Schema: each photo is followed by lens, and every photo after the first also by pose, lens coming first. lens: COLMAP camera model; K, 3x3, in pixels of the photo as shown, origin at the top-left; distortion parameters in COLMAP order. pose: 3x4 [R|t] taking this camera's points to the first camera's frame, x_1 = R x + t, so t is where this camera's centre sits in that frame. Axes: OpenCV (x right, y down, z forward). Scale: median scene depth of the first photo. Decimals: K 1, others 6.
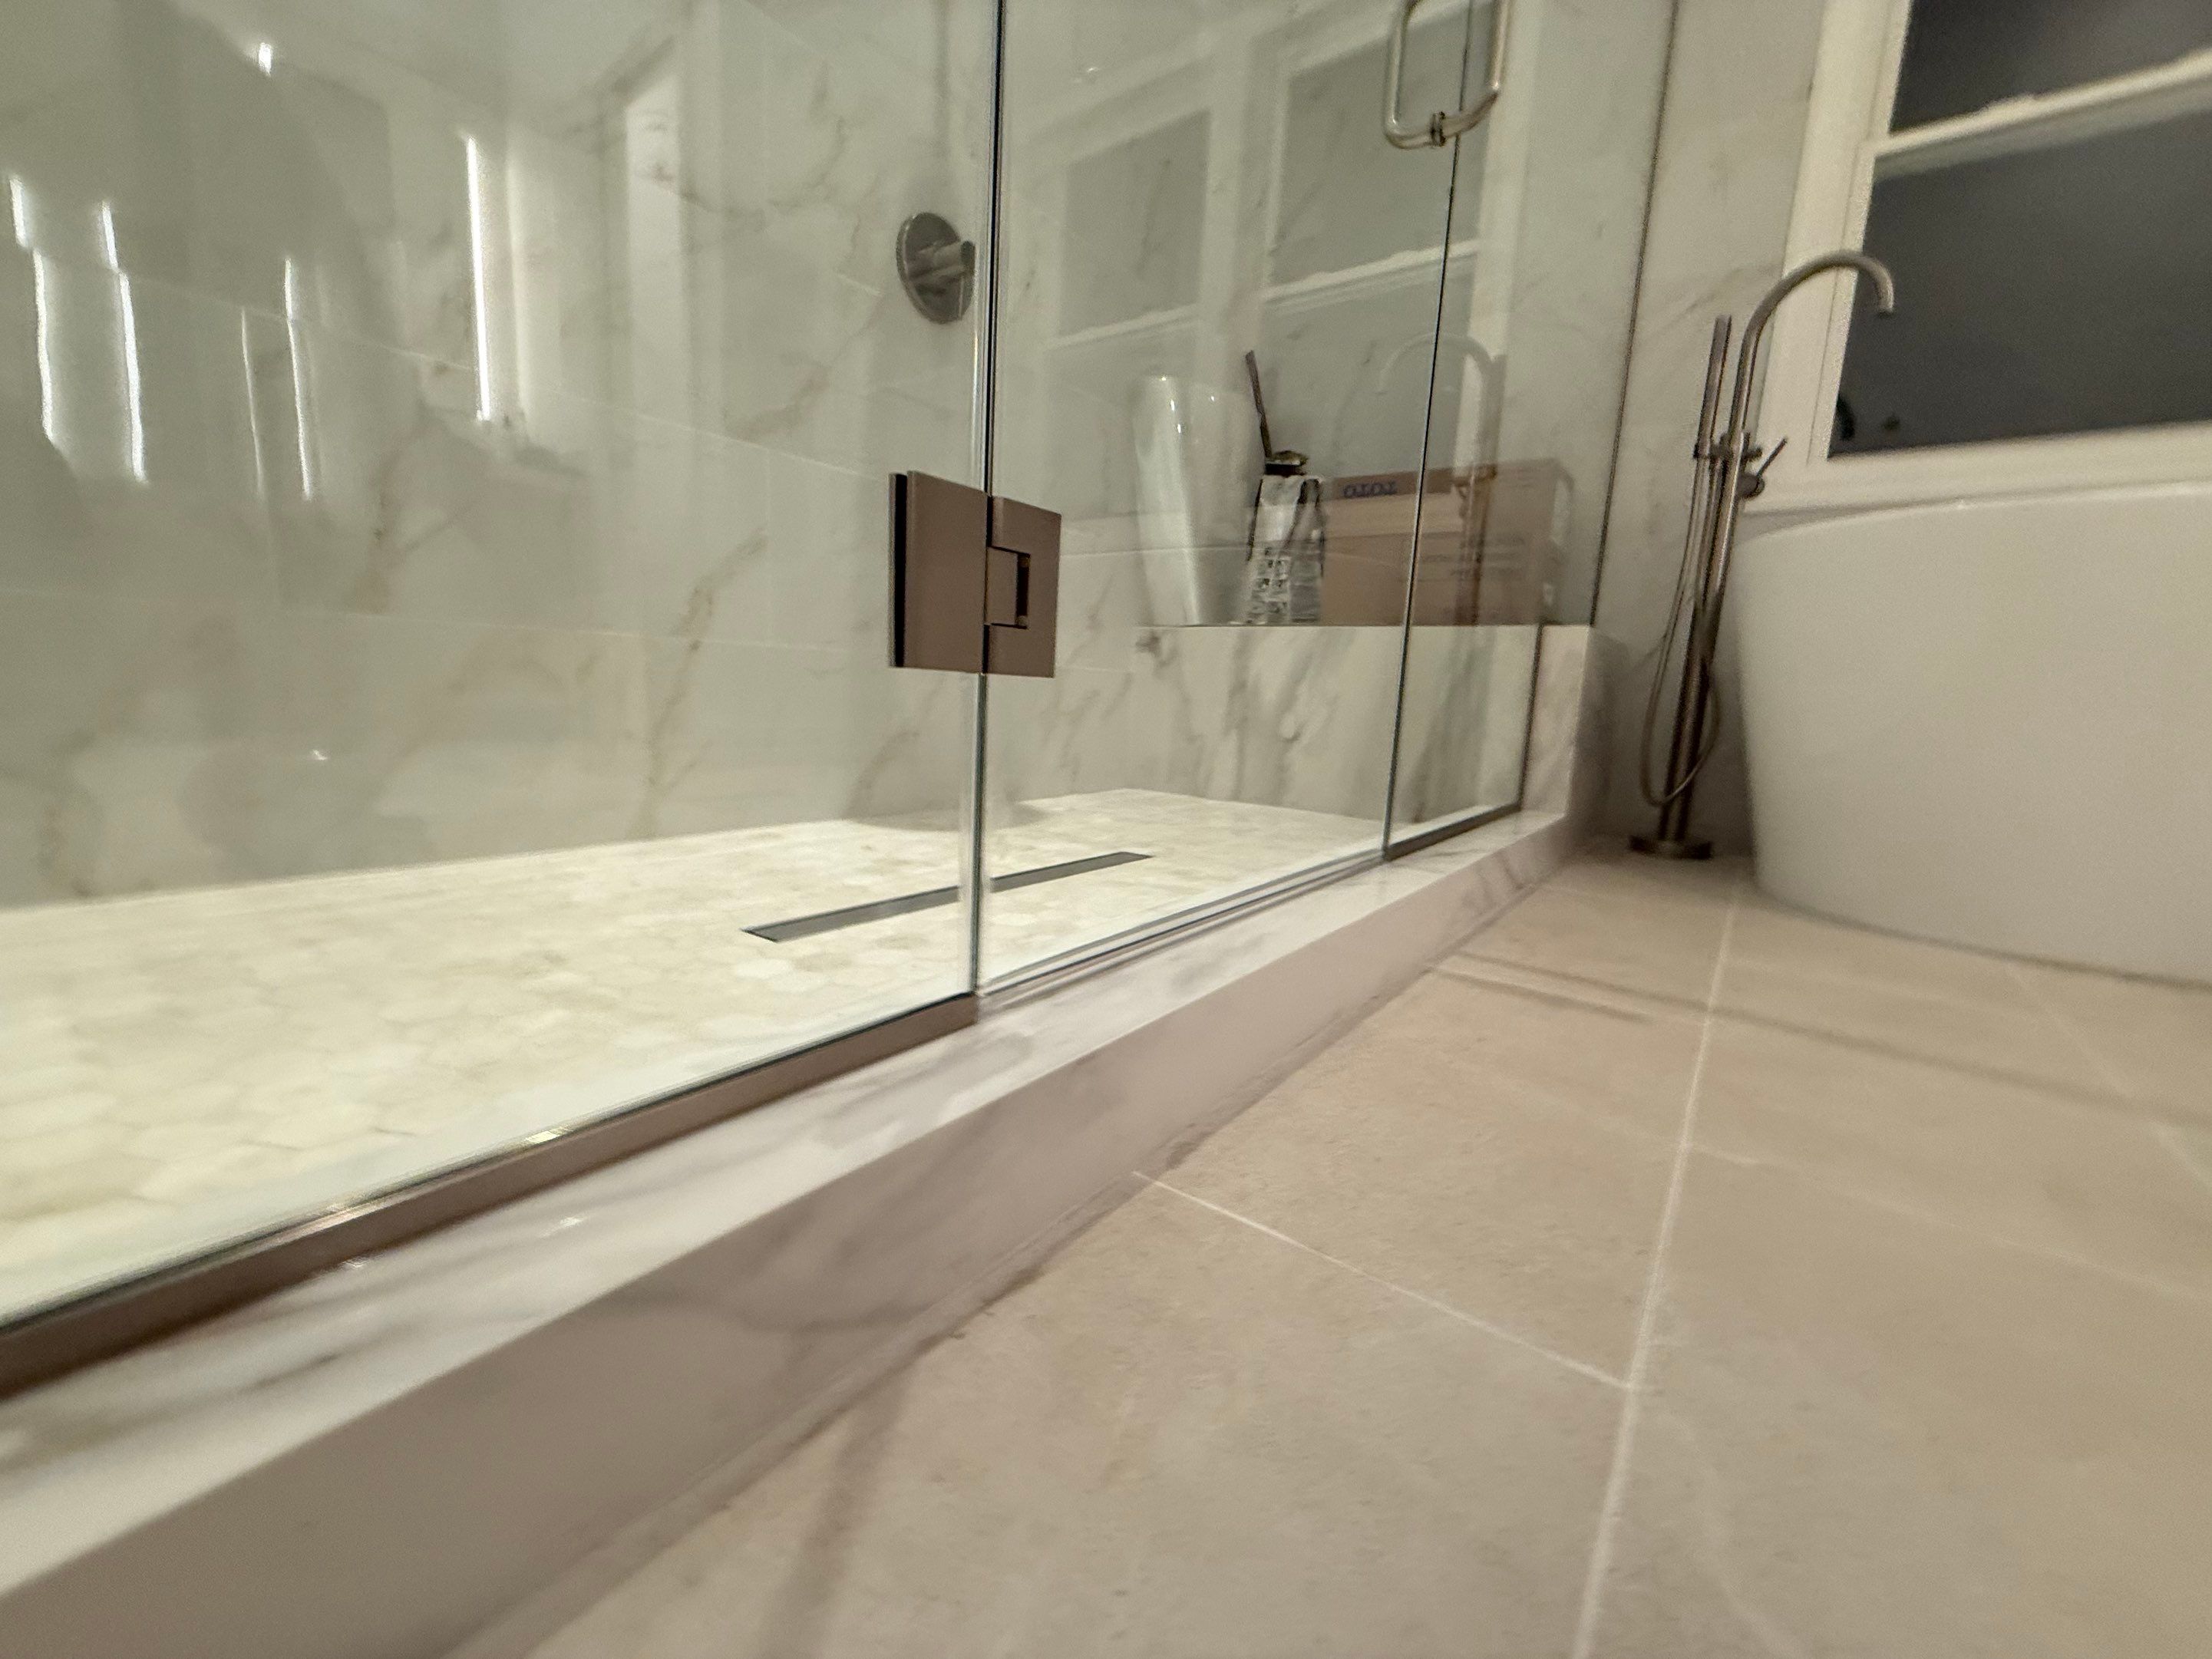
lens RADIAL K [[890.3, 0, 1103.2], [0, 890.3, 834.2], [0, 0, 1]] dist [0.000029, -0.000187]
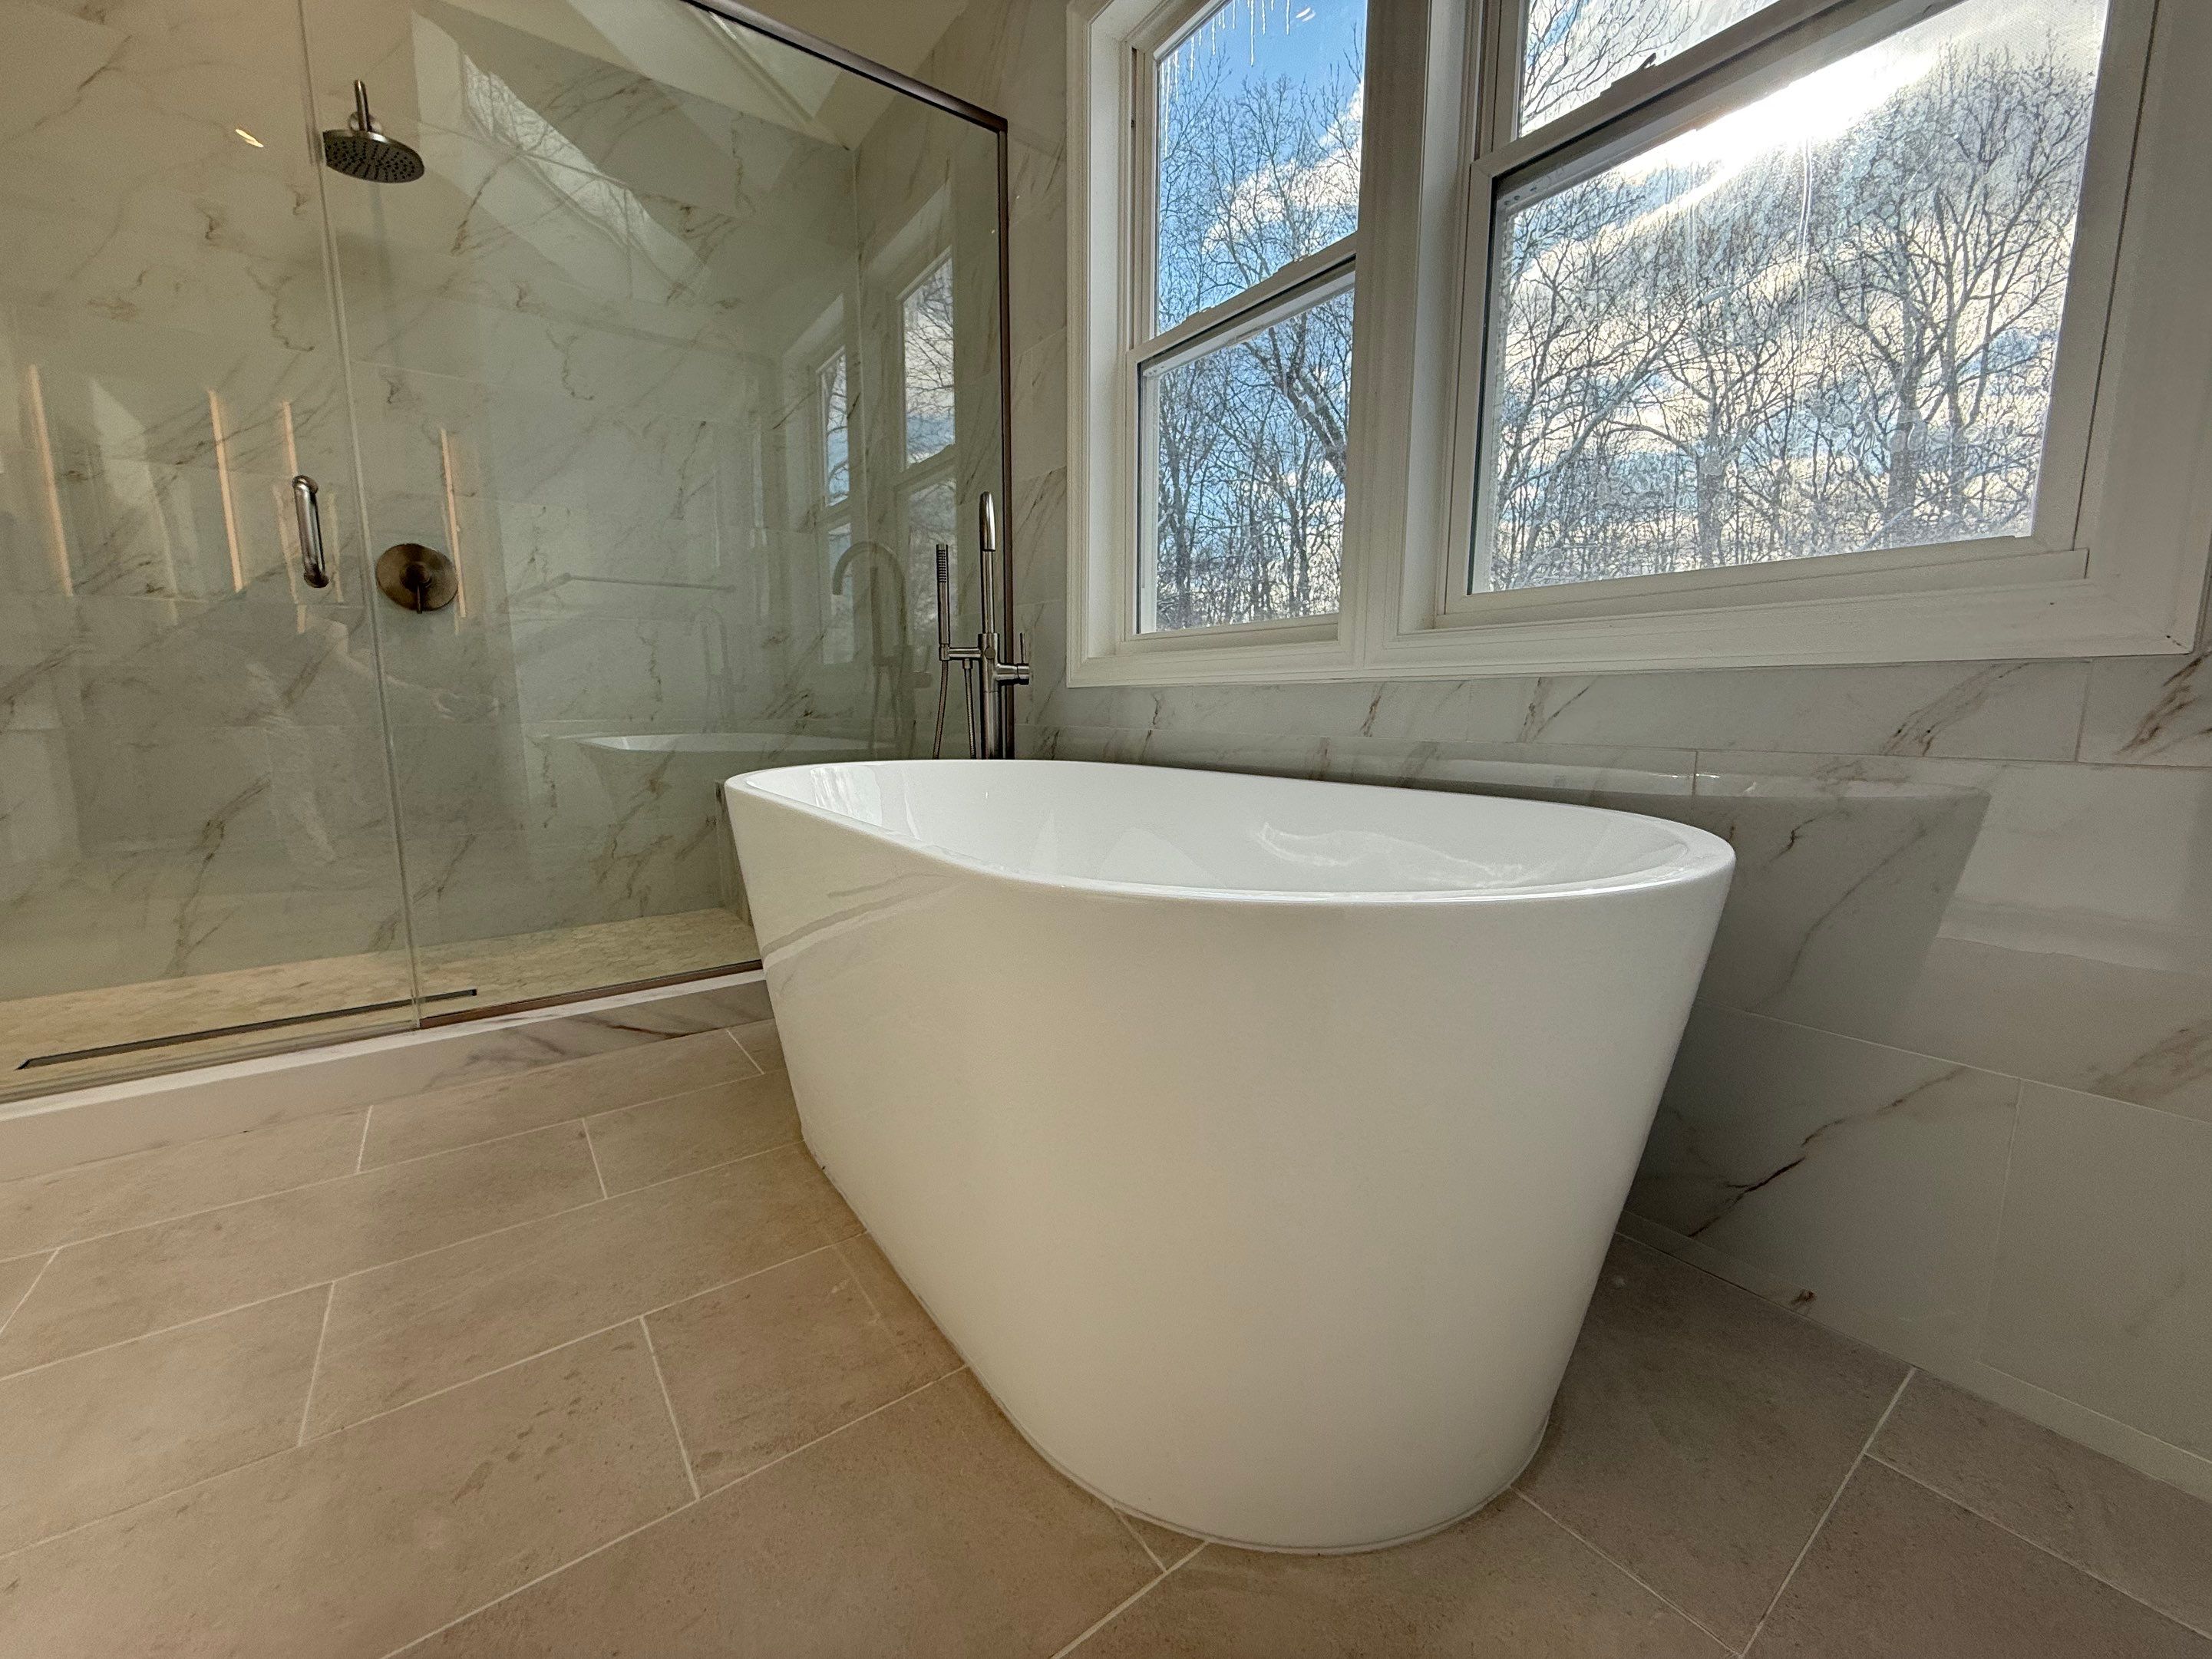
lens RADIAL K [[885.5, 0, 1098.1], [0, 885.5, 835.7], [0, 0, 1]] dist [-0.002588, -0.000617]
pose [[0.958277, -0.005177, -0.285794, 2.127016], [-0.000700, 0.999791, -0.020456, -0.302517], [0.285840, 0.019803, 0.958073, -0.089196]]
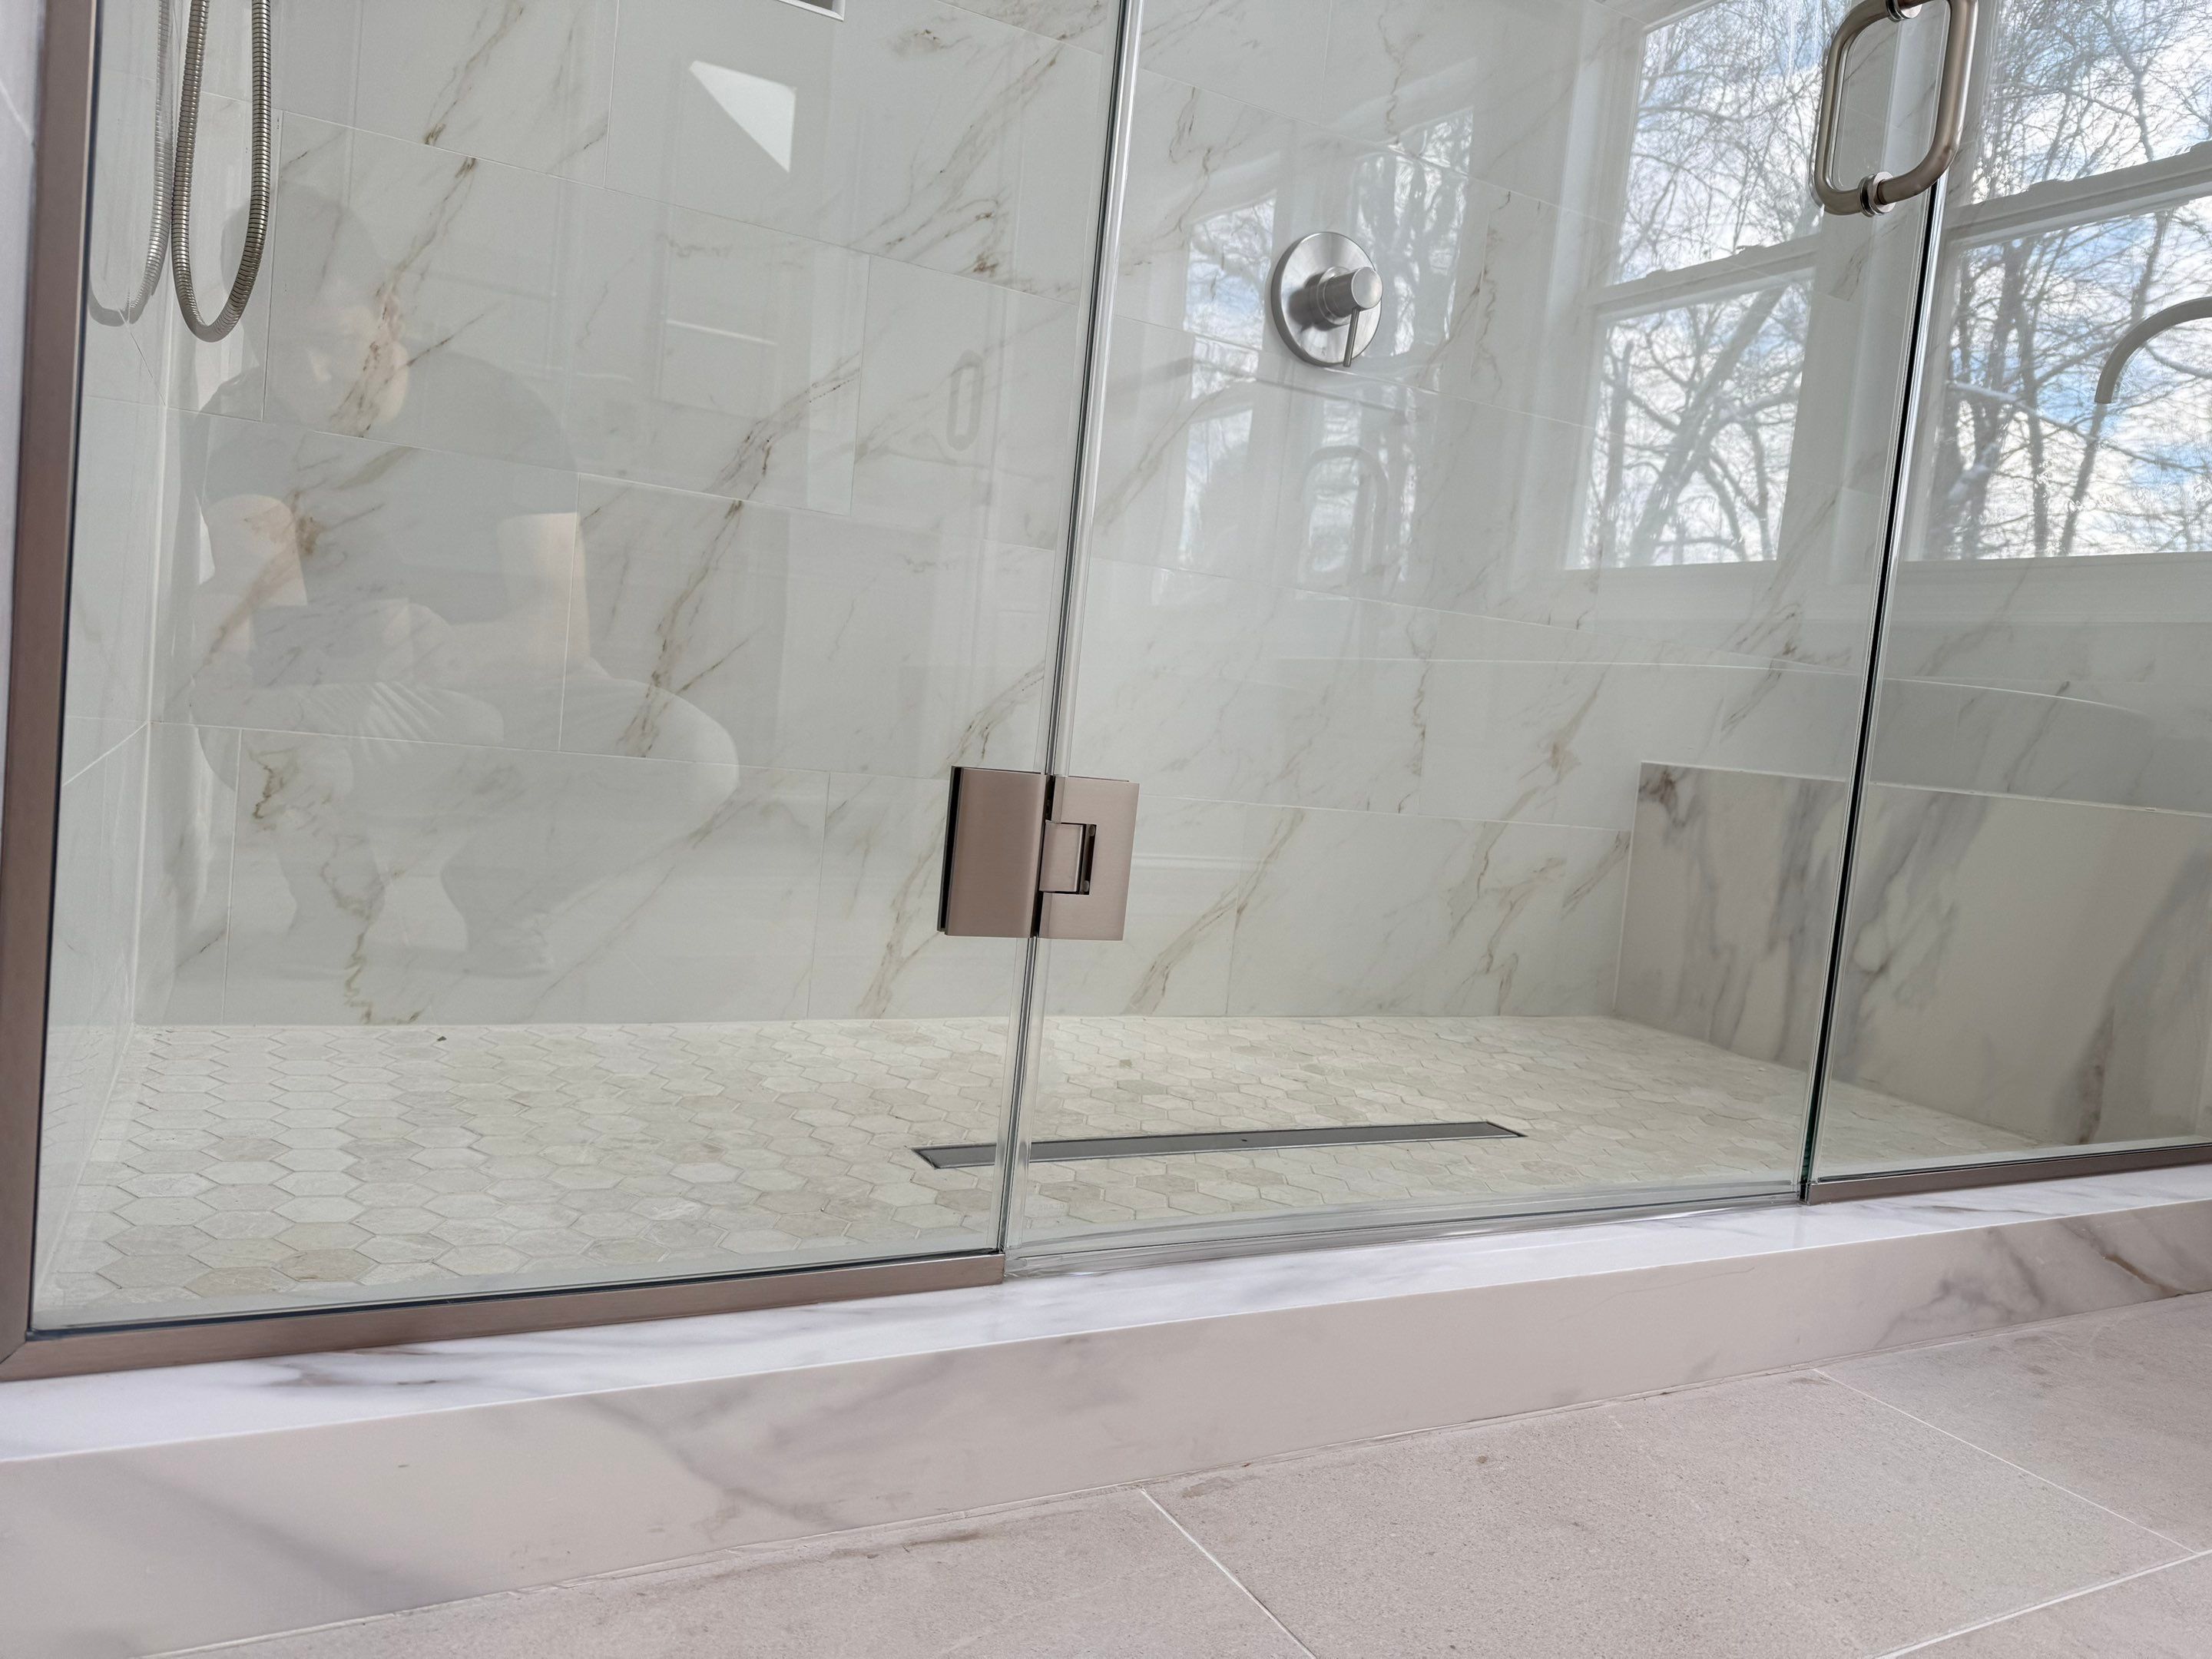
lens RADIAL K [[1559.8, 0, 1106.0], [0, 1559.8, 829.5], [0, 0, 1]] dist [0.085974, -0.166954]
pose [[0.906068, 0.075967, -0.416257, 0.371238], [-0.125993, 0.987566, -0.094018, -0.077906], [0.403939, 0.137632, 0.904373, -0.338251]]
